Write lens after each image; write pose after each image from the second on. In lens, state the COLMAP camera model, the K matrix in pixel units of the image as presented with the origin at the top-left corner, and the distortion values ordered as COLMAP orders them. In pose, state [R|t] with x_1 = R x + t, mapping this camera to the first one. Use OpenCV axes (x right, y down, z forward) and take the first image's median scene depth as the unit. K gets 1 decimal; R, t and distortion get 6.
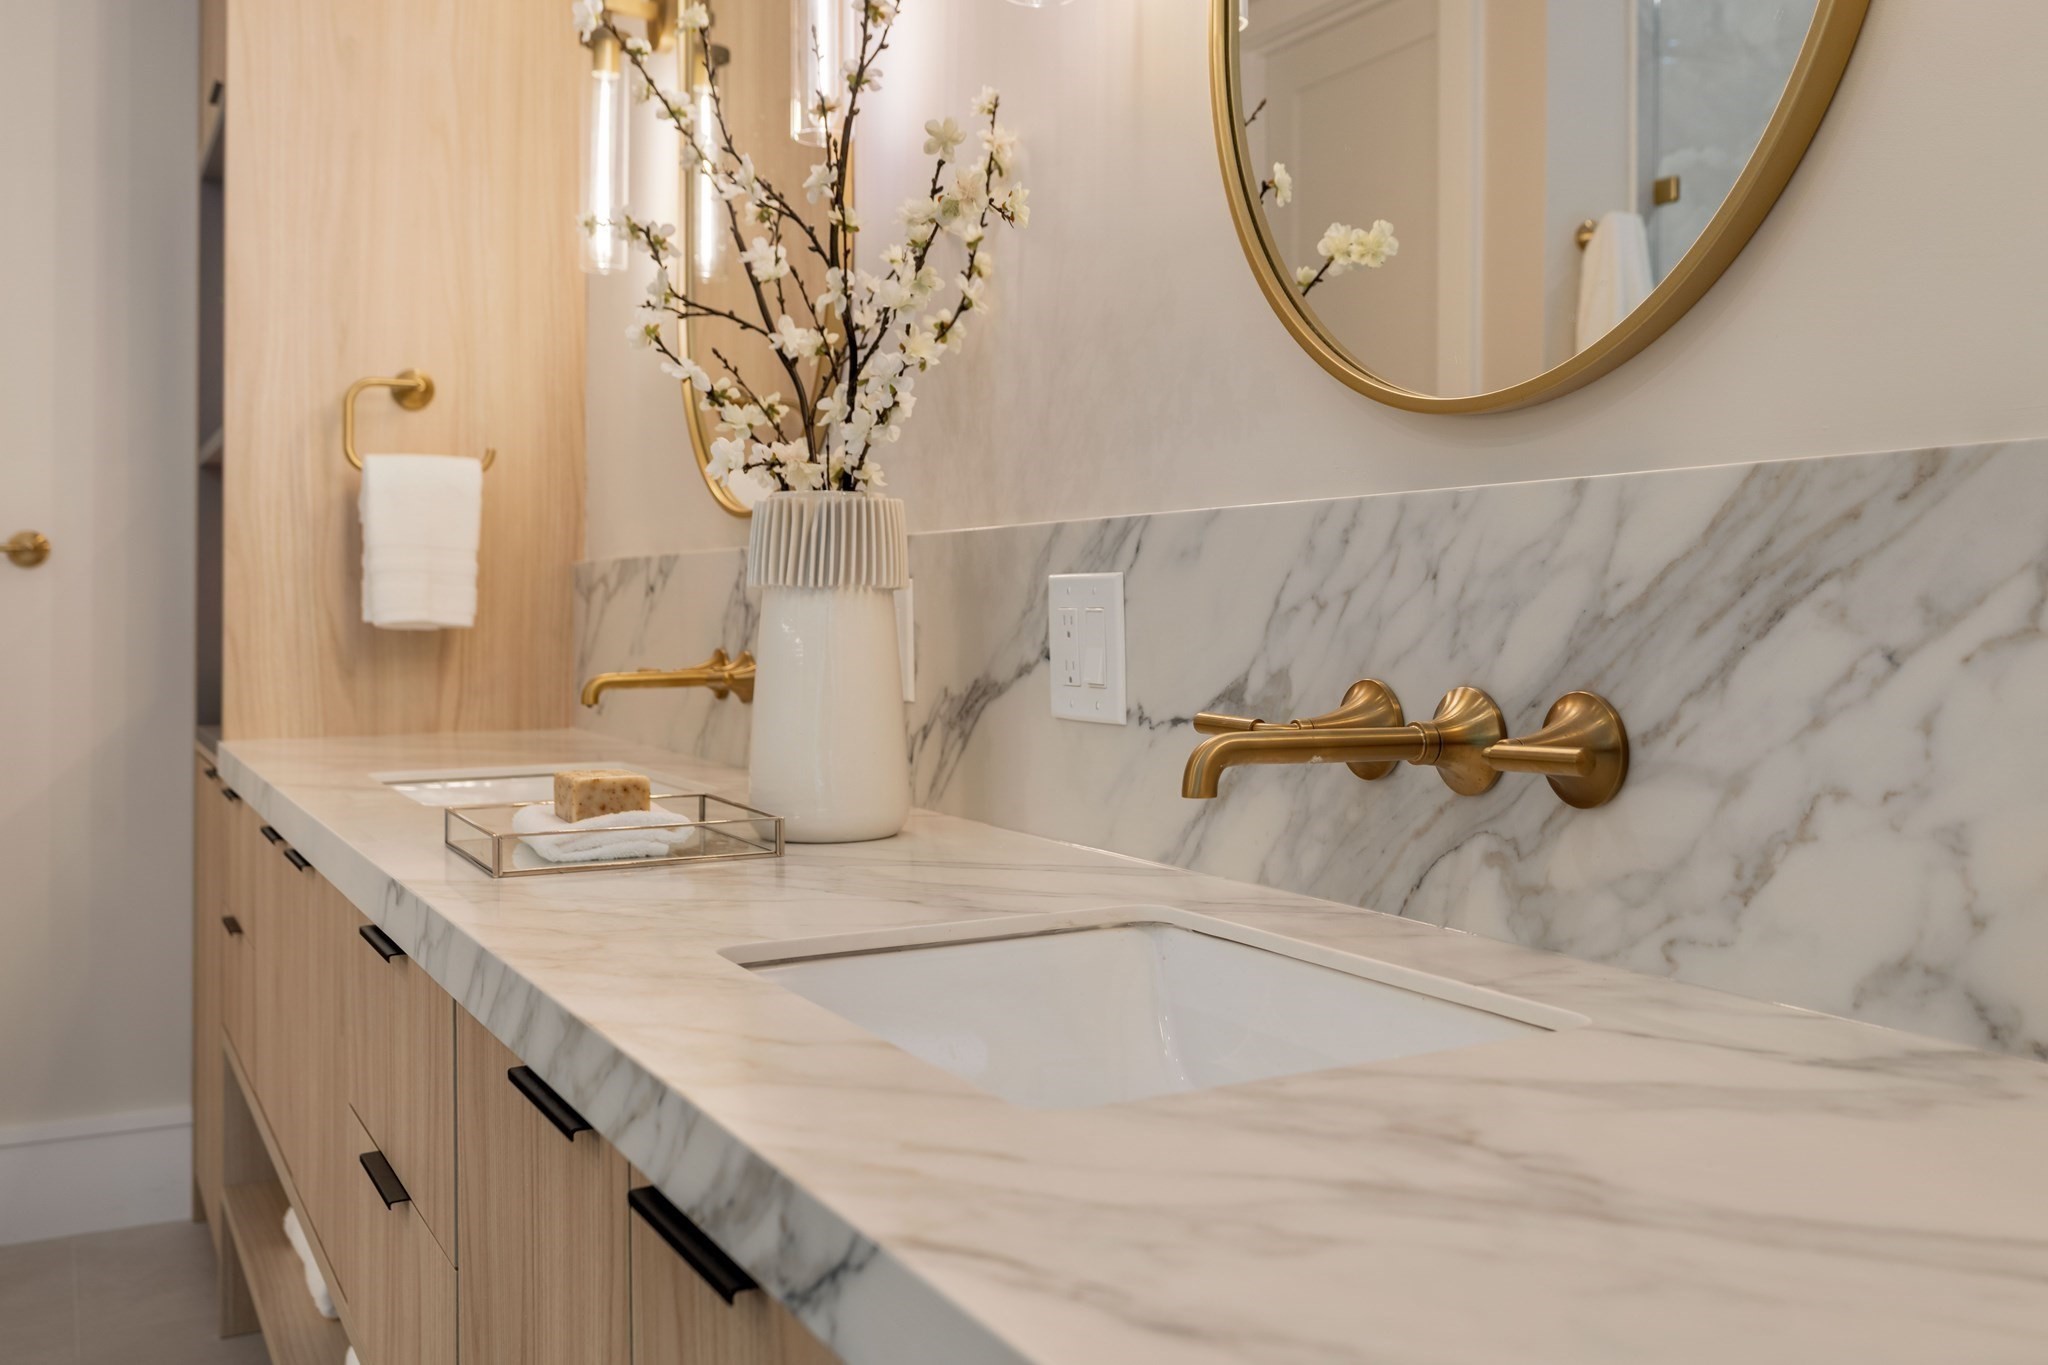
lens RADIAL K [[1971.2, 0, 1025.5], [0, 1971.2, 675.5], [0, 0, 1]] dist [0.004241, 0.000000]
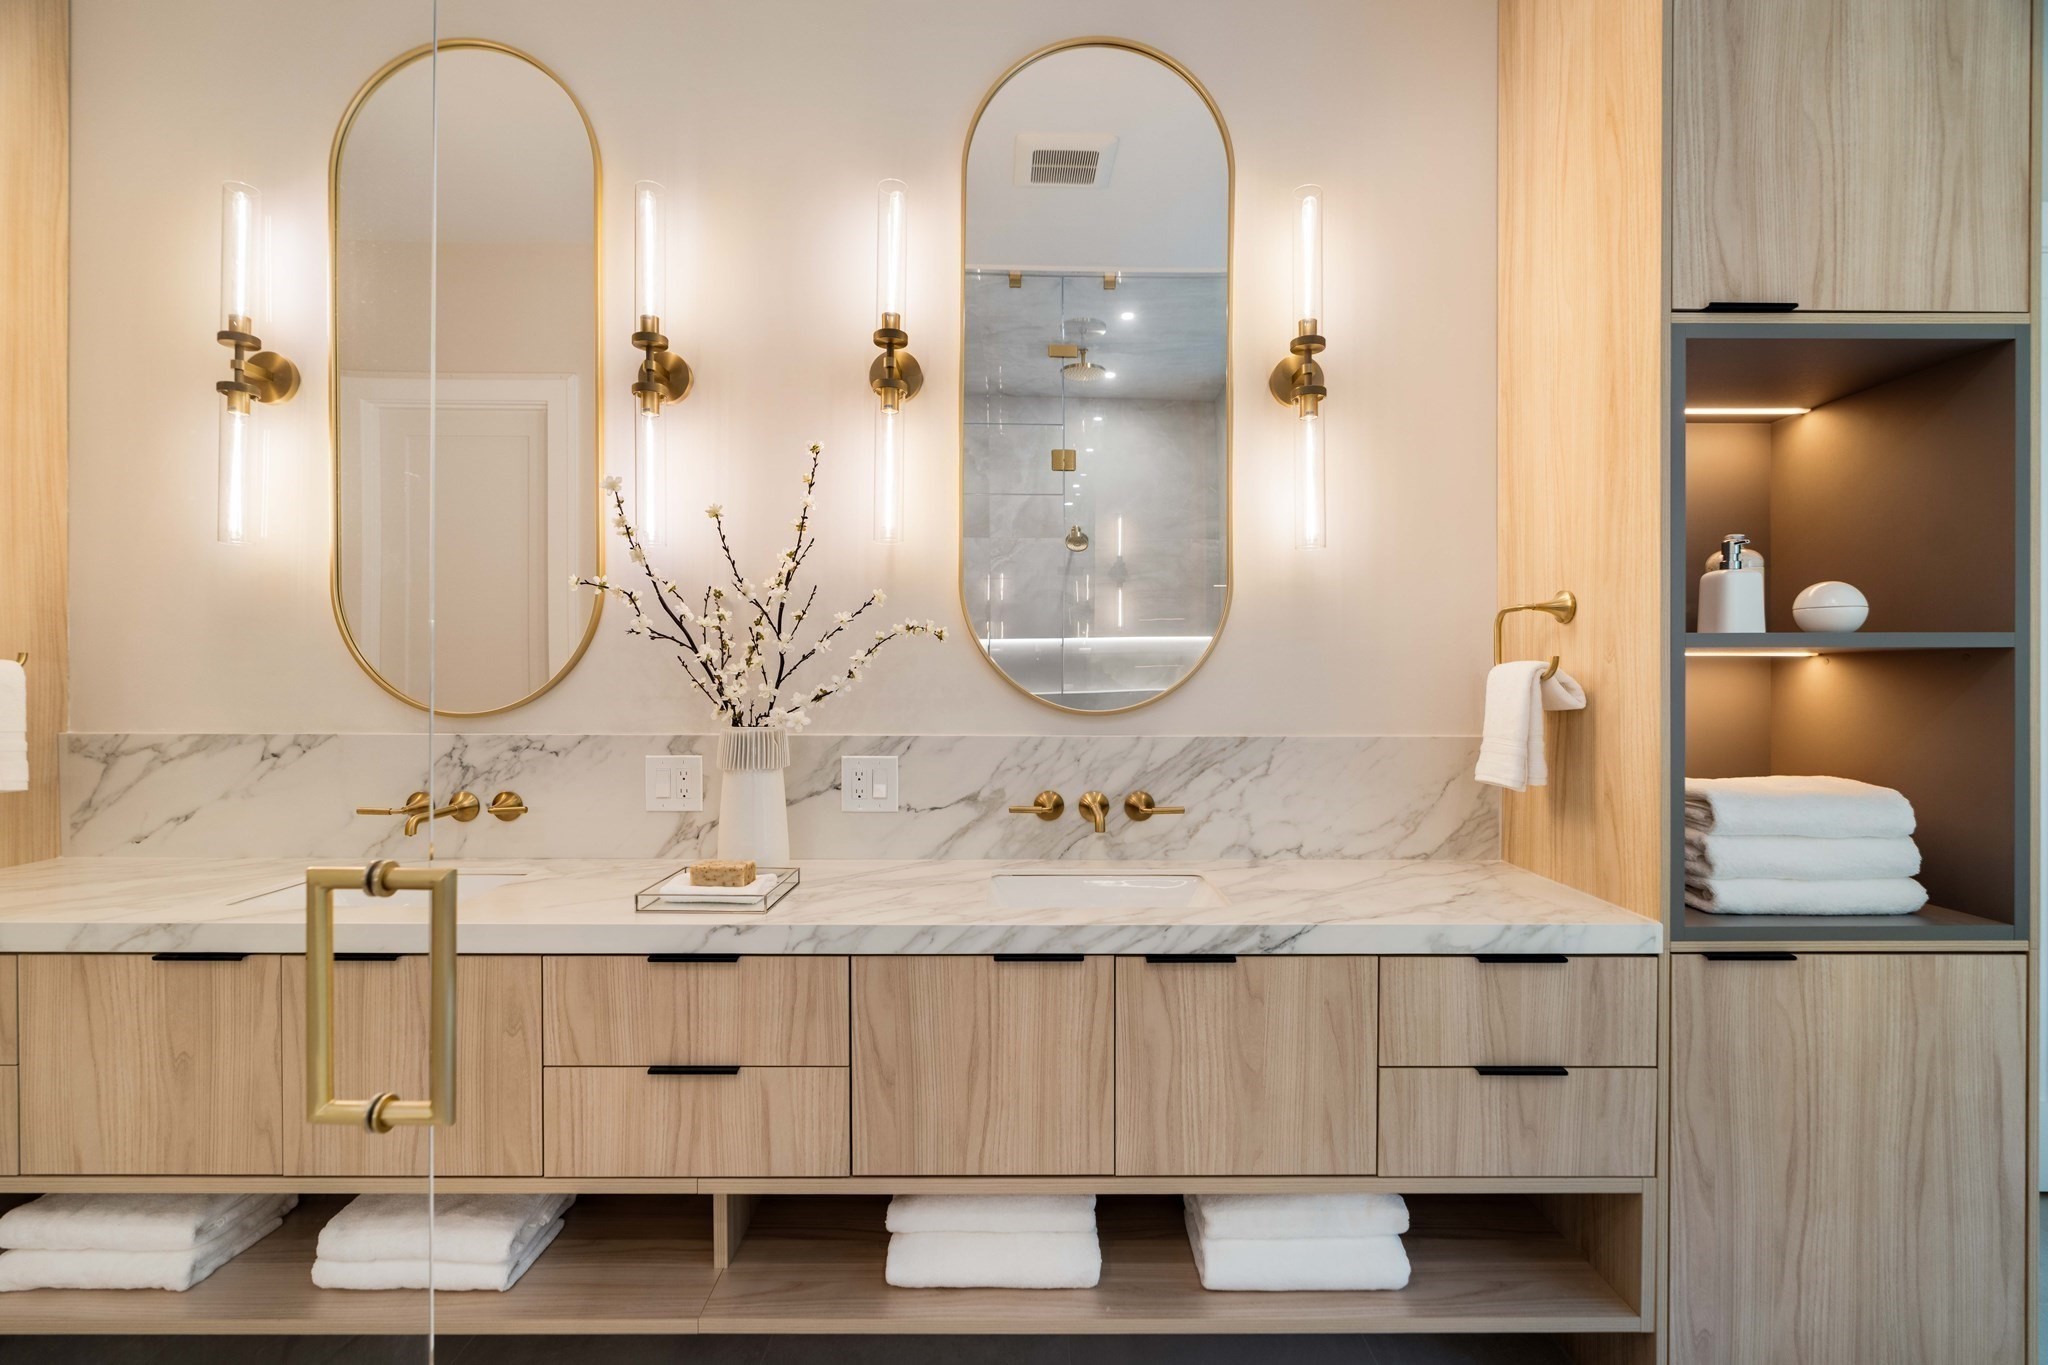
lens RADIAL K [[946.2, 0, 1024.8], [0, 946.2, 680.1], [0, 0, 1]] dist [0.002806, 0.000080]
pose [[0.452536, -0.007134, 0.891718, -1.420668], [0.029279, 0.999548, -0.006862, -0.195709], [-0.891265, 0.029214, 0.452540, 0.333743]]
